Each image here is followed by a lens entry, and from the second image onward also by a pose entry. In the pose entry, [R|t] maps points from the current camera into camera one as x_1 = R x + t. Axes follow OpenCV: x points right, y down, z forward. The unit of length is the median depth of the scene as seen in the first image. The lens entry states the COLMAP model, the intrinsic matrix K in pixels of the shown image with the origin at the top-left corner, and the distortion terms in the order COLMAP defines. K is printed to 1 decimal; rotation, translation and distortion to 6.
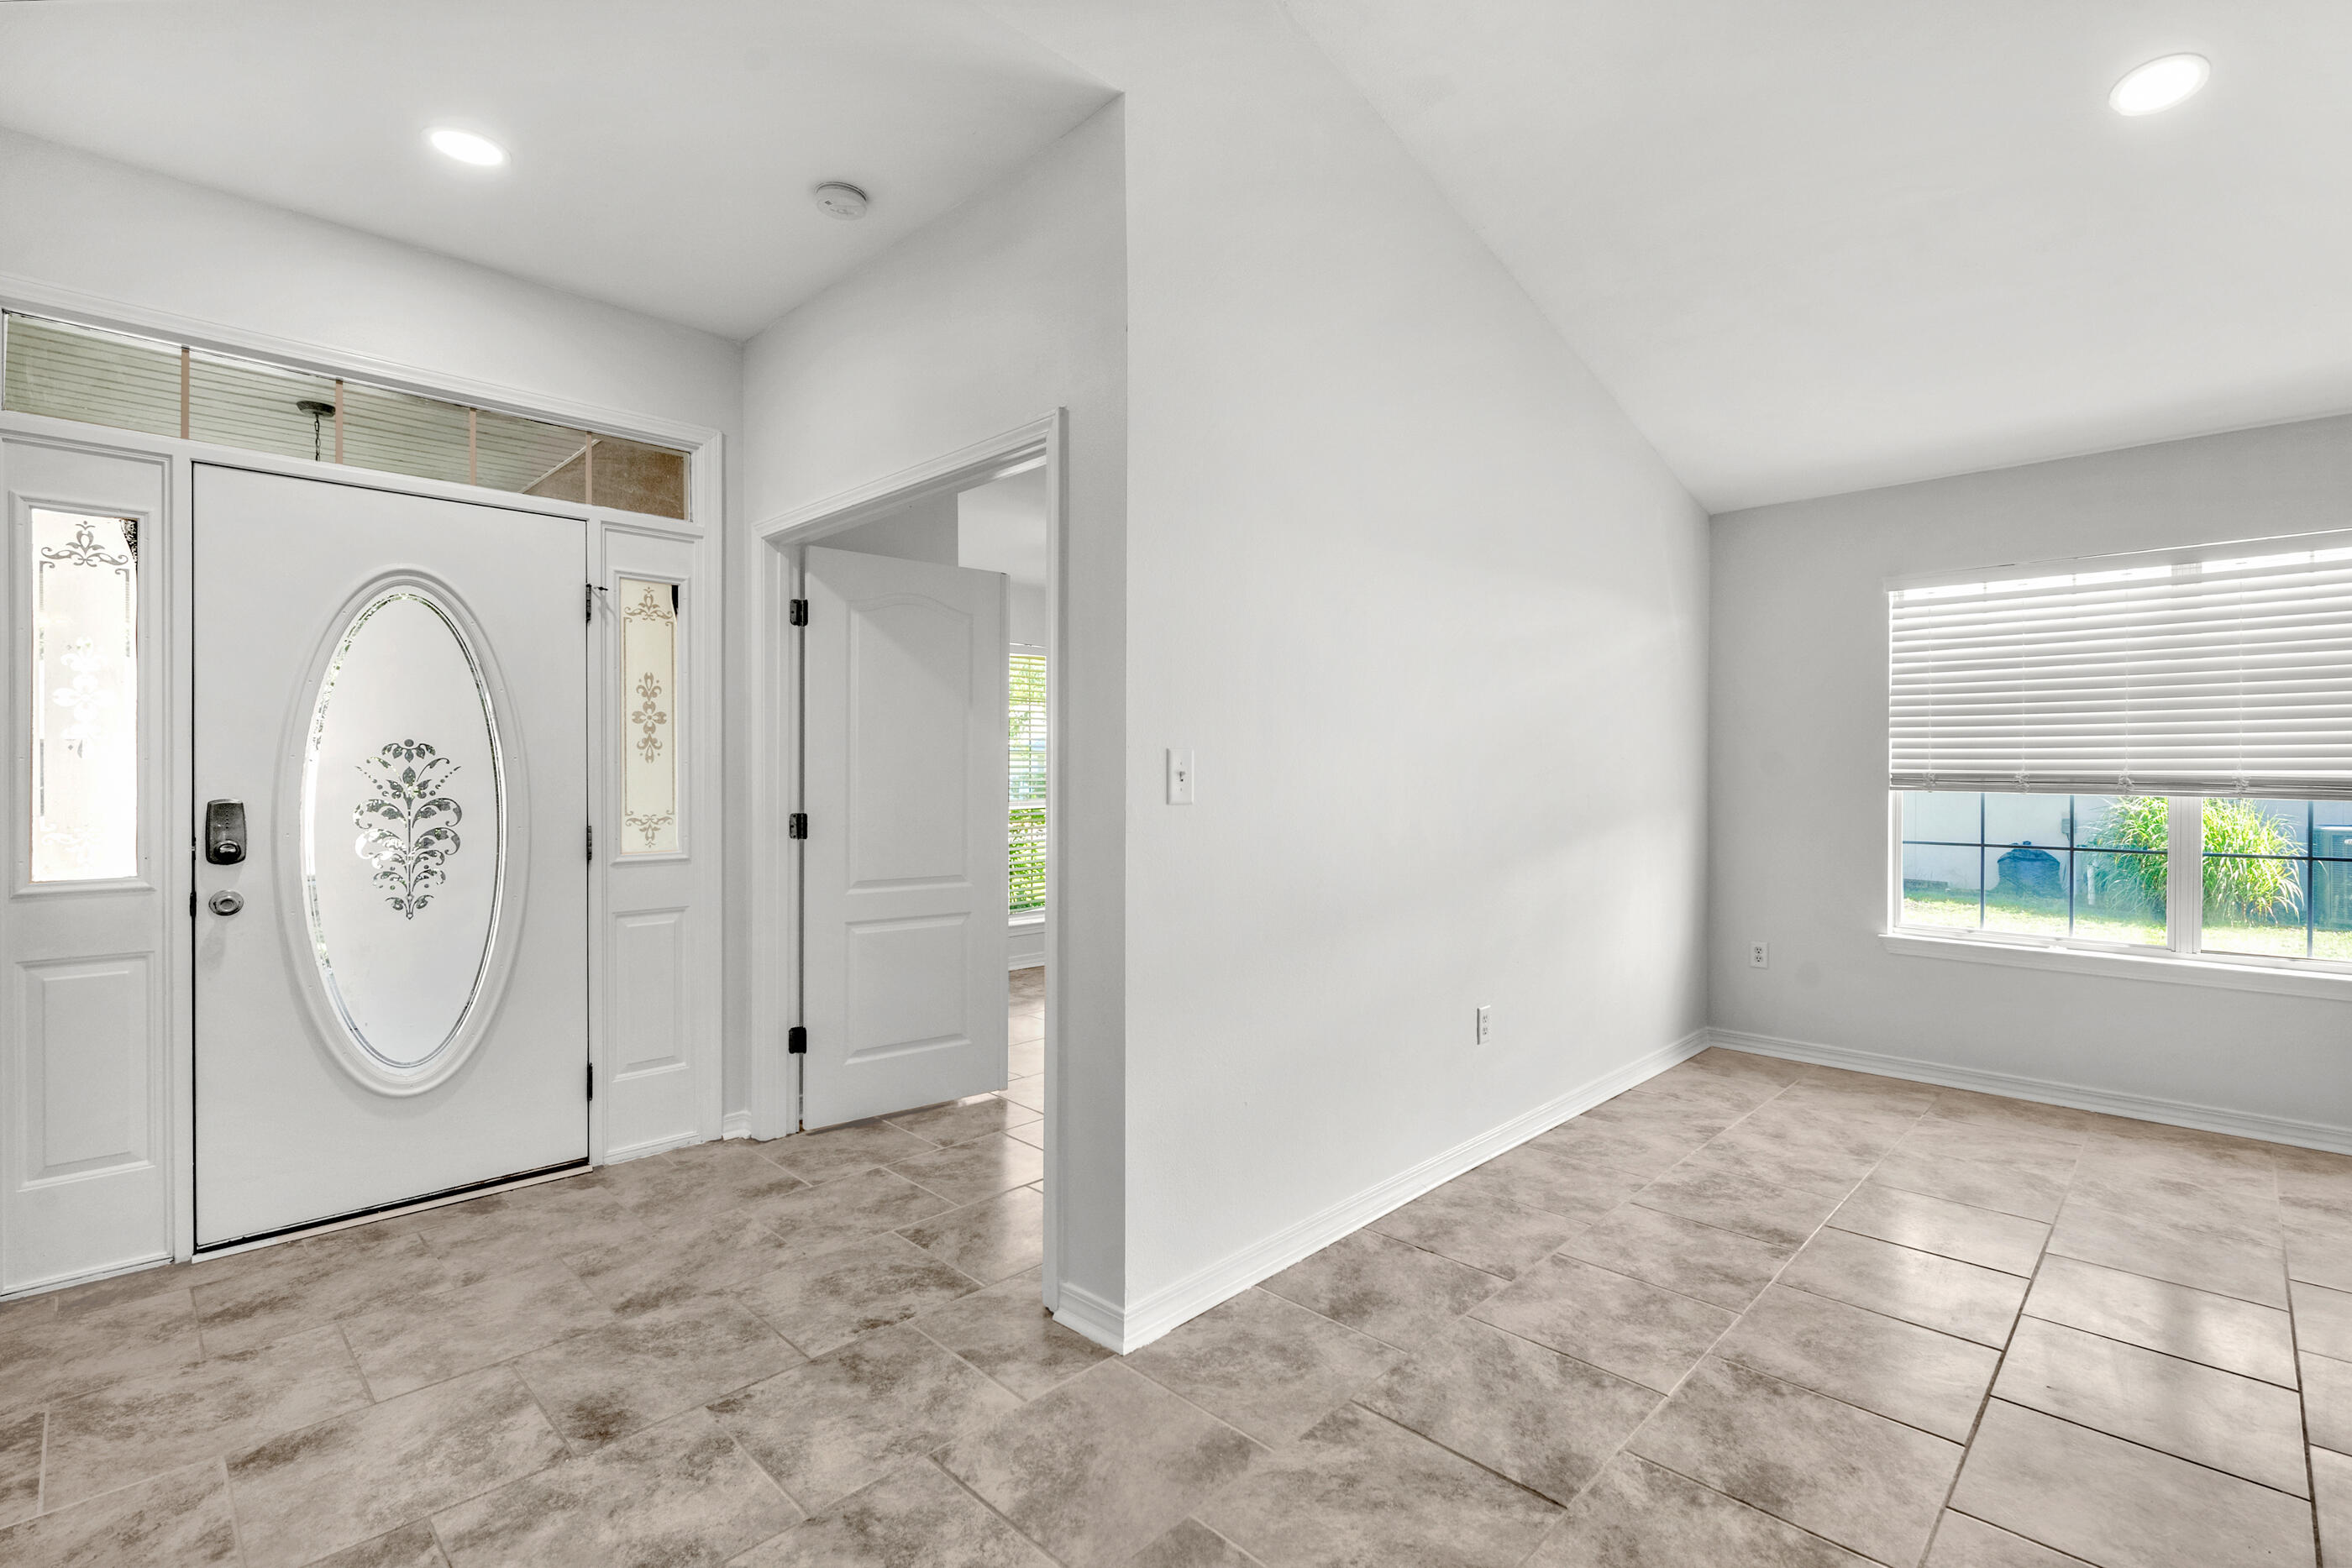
lens RADIAL K [[1075.1, 0, 1173.3], [0, 1075.1, 777.1], [0, 0, 1]] dist [-0.013187, -0.001193]
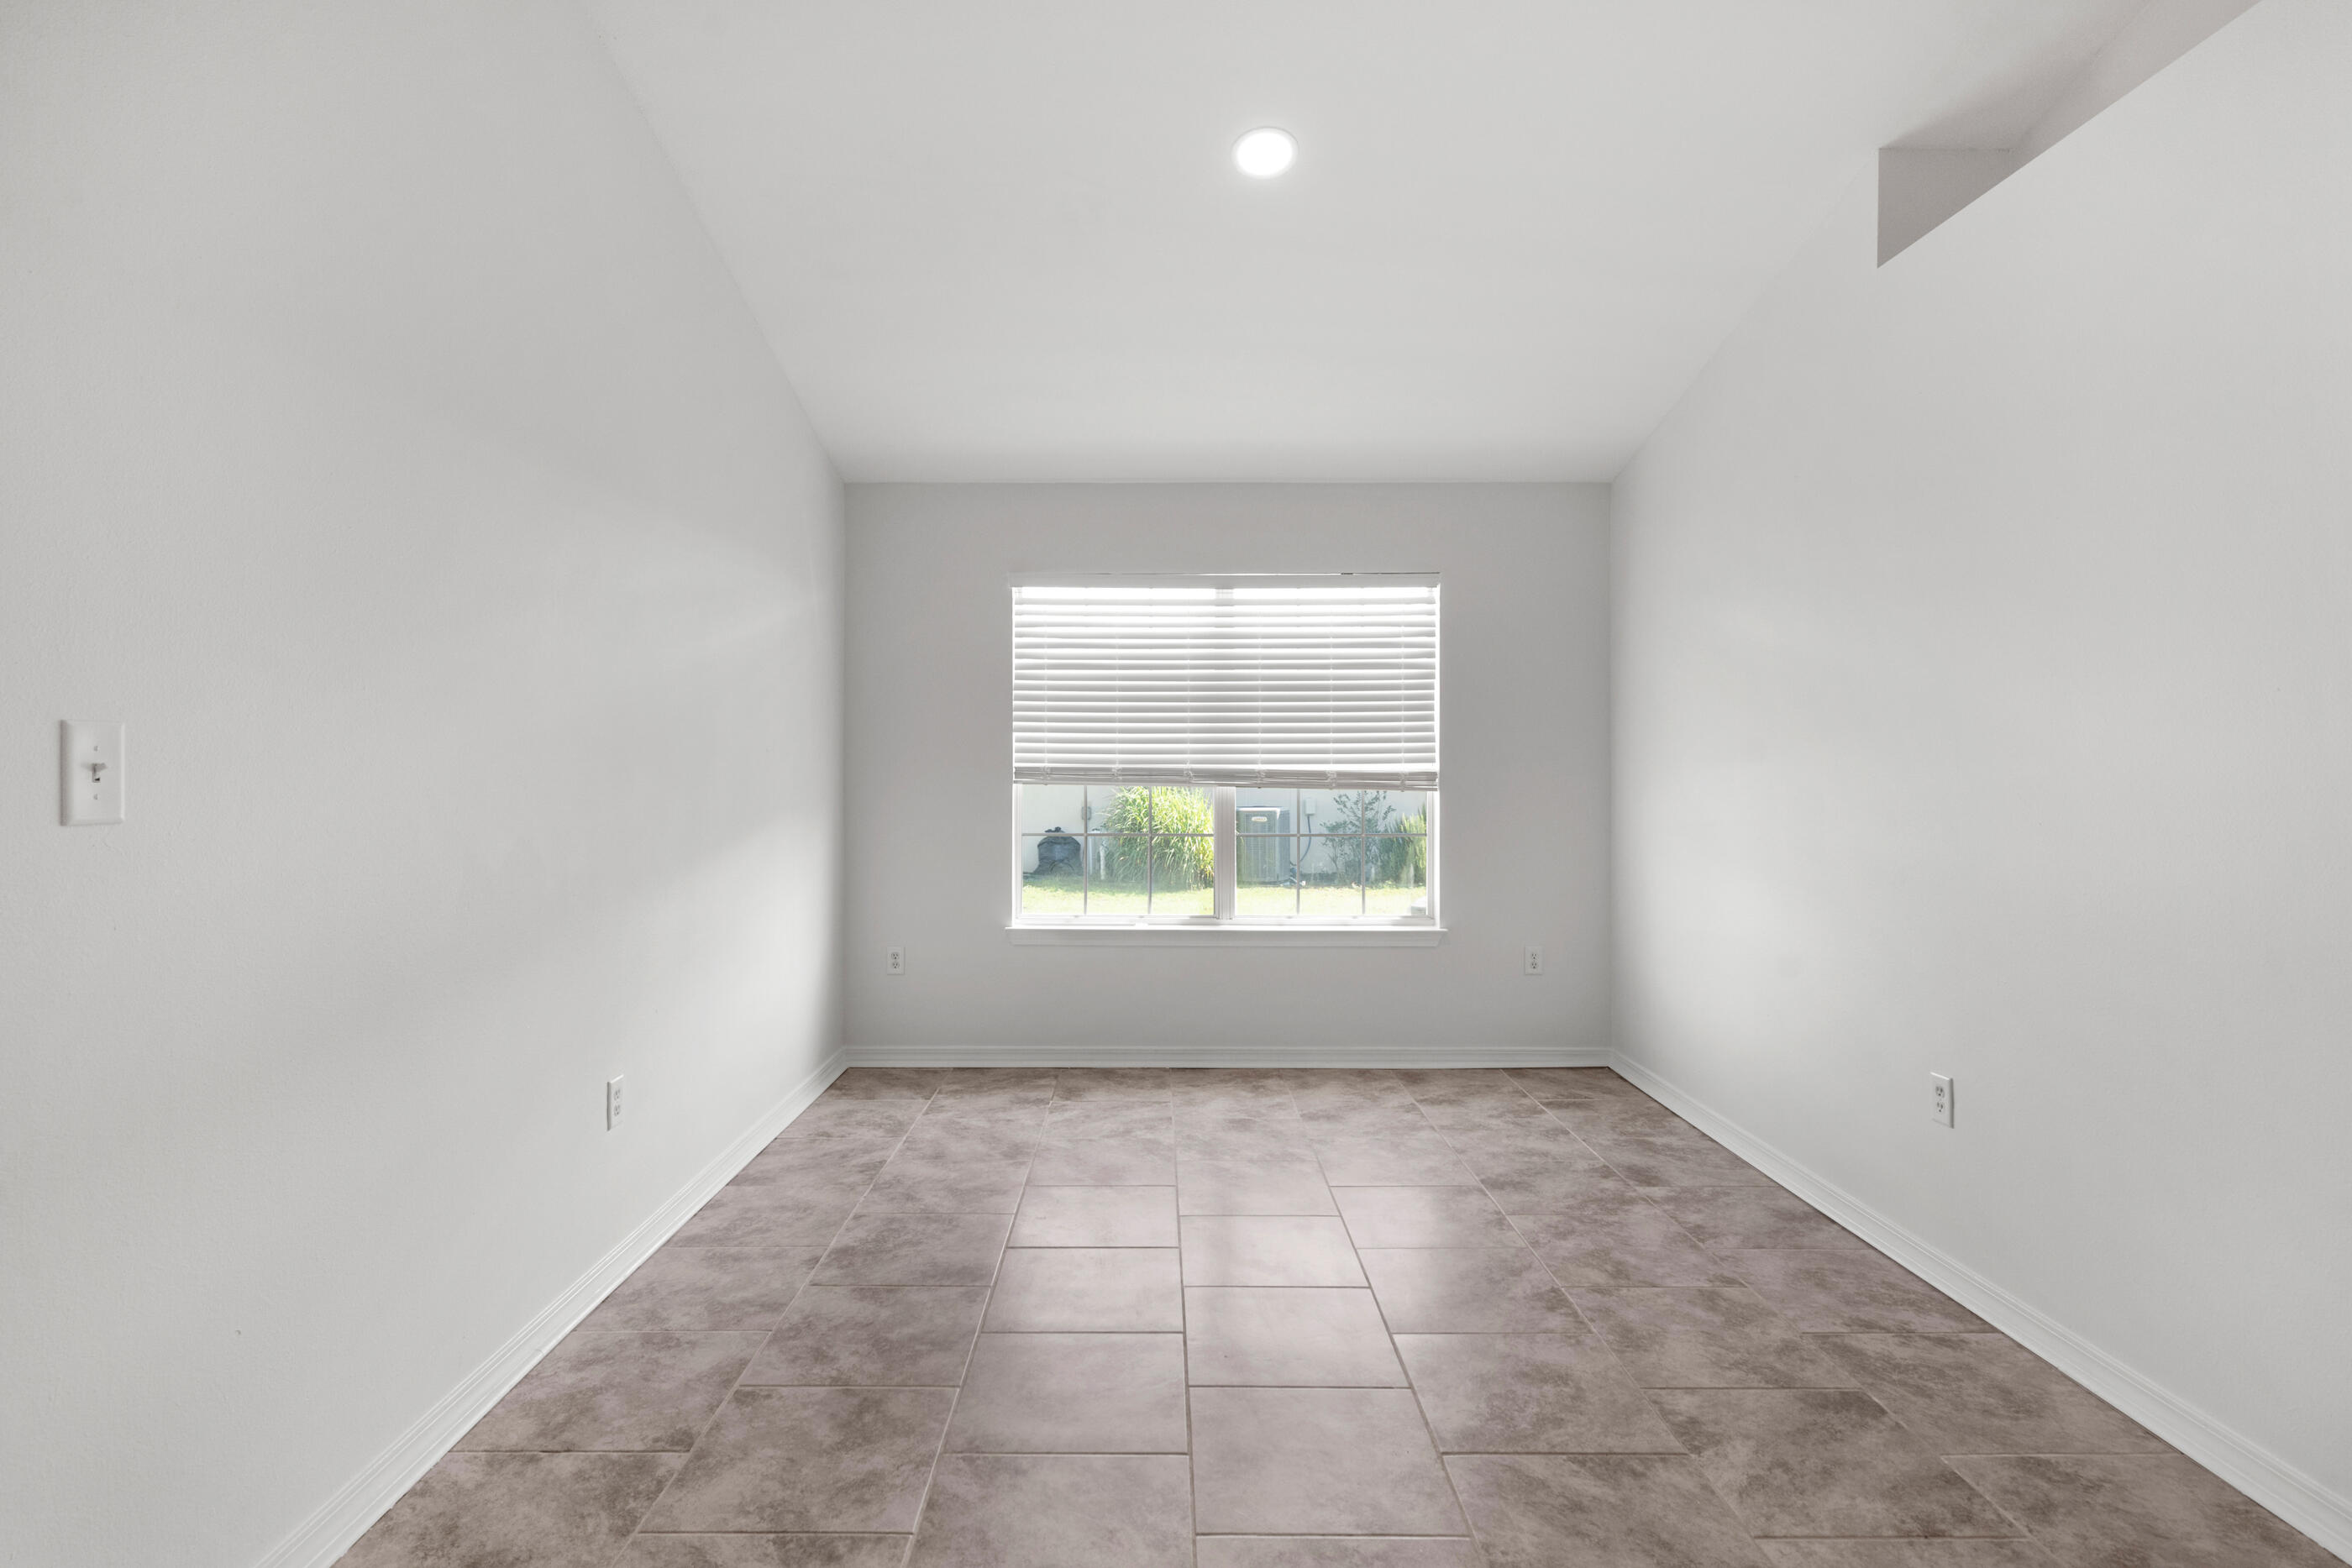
lens RADIAL K [[1173.1, 0, 1166.4], [0, 1173.1, 767.3], [0, 0, 1]] dist [-0.002708, -0.002265]
pose [[0.703045, 0.000225, 0.711145, -0.021211], [0.001993, 0.999995, -0.002286, -0.000474], [-0.711142, 0.003024, 0.703042, 0.141571]]
